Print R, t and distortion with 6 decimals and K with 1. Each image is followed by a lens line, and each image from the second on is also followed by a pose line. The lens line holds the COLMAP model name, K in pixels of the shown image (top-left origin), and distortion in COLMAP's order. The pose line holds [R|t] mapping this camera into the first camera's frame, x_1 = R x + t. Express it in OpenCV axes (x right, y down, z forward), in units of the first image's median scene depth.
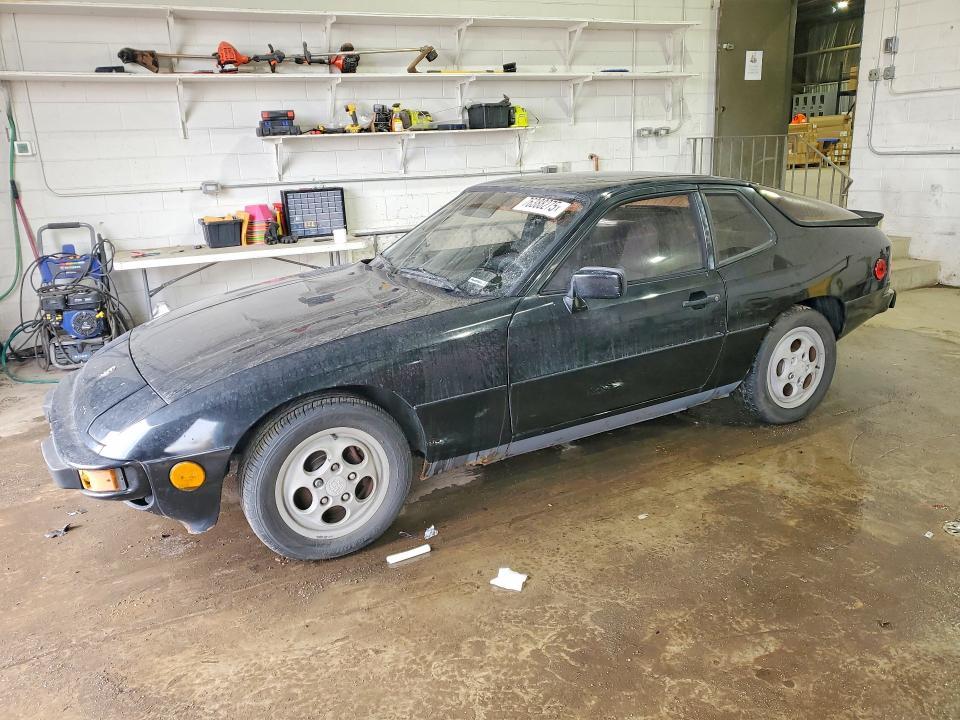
lens RADIAL K [[767.4, 0, 453.7], [0, 767.4, 356.7], [0, 0, 1]] dist [0.022504, -0.001499]
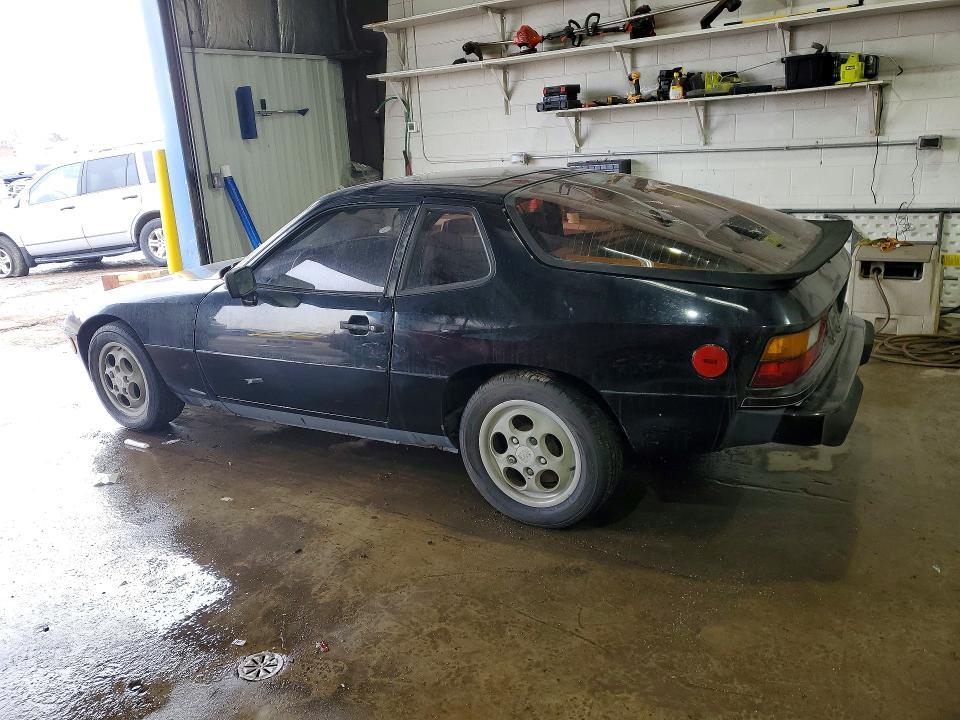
lens RADIAL K [[791.3, 0, 480.0], [0, 791.3, 360.0], [0, 0, 1]] dist [-0.000420, -0.003789]
pose [[0.467943, 0.250833, -0.847415, 0.691440], [-0.187077, 0.965261, 0.182411, -0.132865], [0.863731, 0.073175, 0.498612, 0.390353]]
